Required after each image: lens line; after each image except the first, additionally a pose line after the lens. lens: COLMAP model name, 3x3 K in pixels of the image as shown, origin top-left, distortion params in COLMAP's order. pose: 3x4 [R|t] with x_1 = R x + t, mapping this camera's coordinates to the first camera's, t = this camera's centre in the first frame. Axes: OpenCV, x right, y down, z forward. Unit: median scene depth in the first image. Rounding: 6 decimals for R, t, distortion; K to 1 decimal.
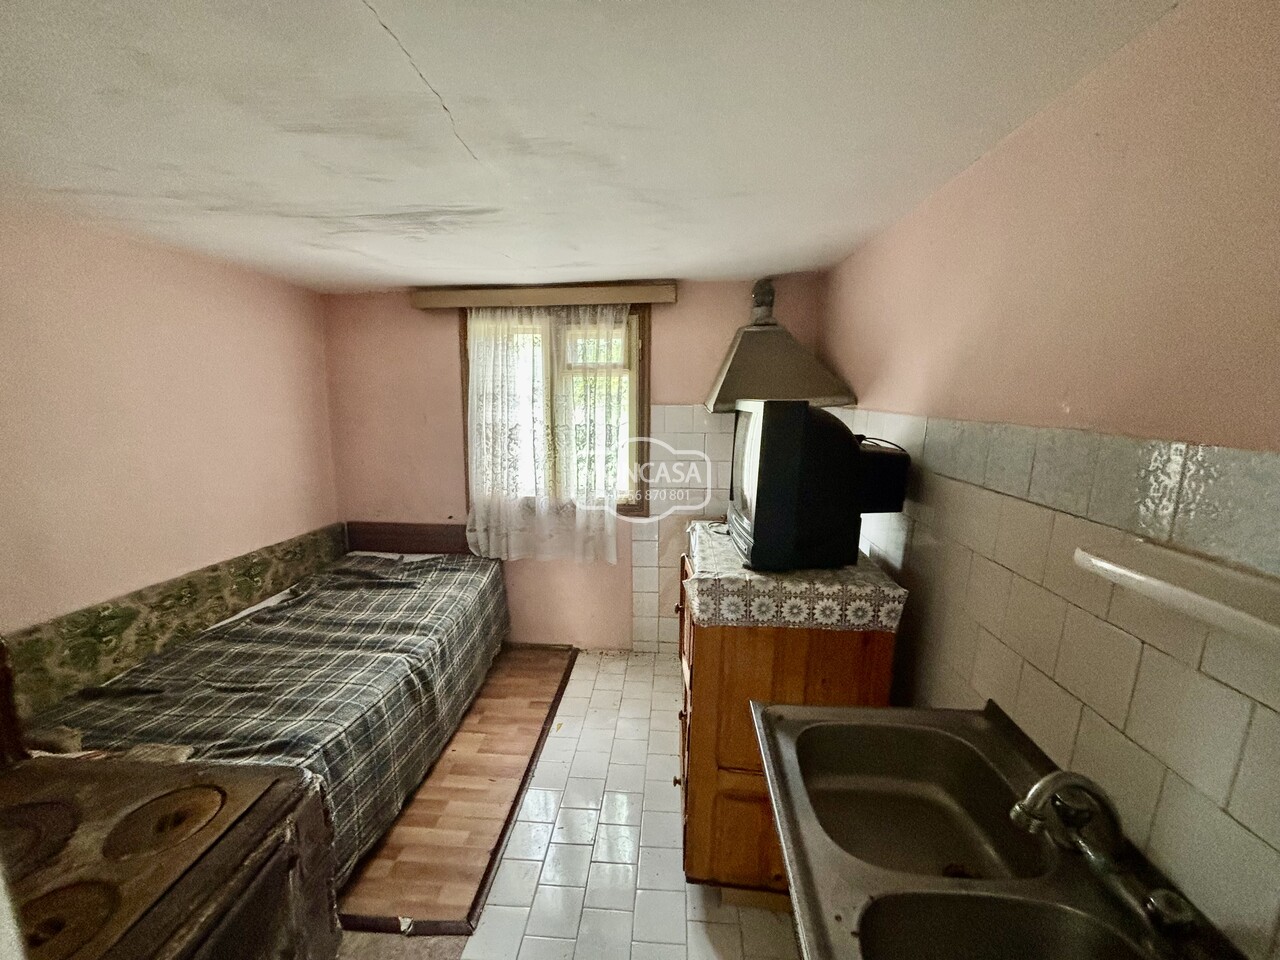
lens RADIAL K [[509.6, 0, 645.1], [0, 509.6, 486.0], [0, 0, 1]] dist [0.003772, -0.000461]
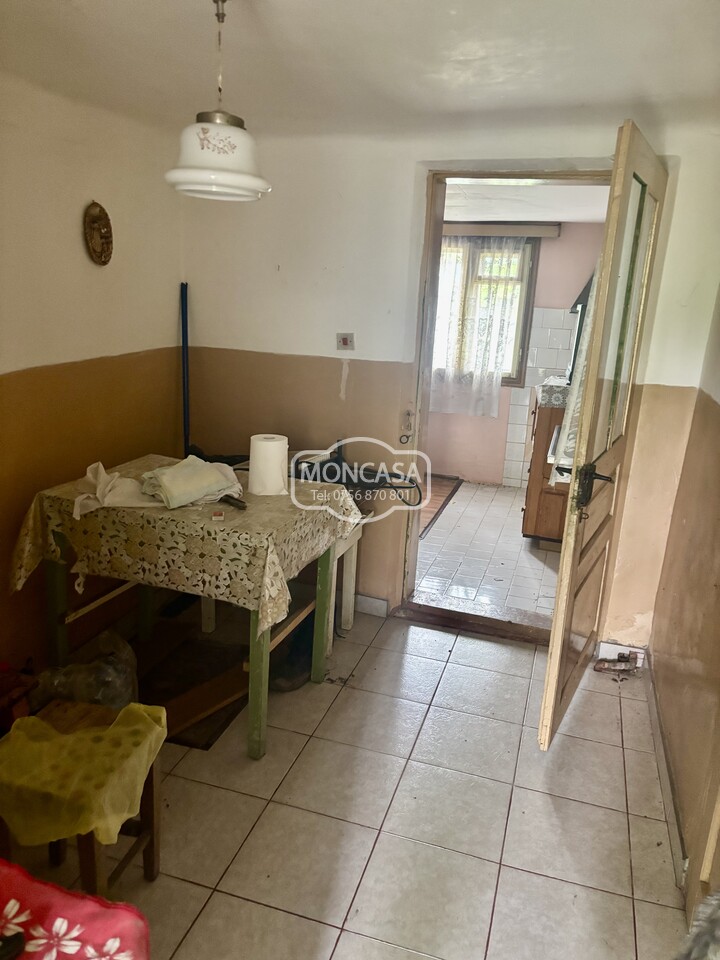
lens RADIAL K [[721.1, 0, 354.6], [0, 721.1, 483.9], [0, 0, 1]] dist [0.008462, 0.014153]
pose [[0.968547, 0.104013, -0.226048, 0.034173], [-0.086826, 0.992615, 0.084715, 0.208746], [0.233190, -0.062424, 0.970426, -1.135125]]
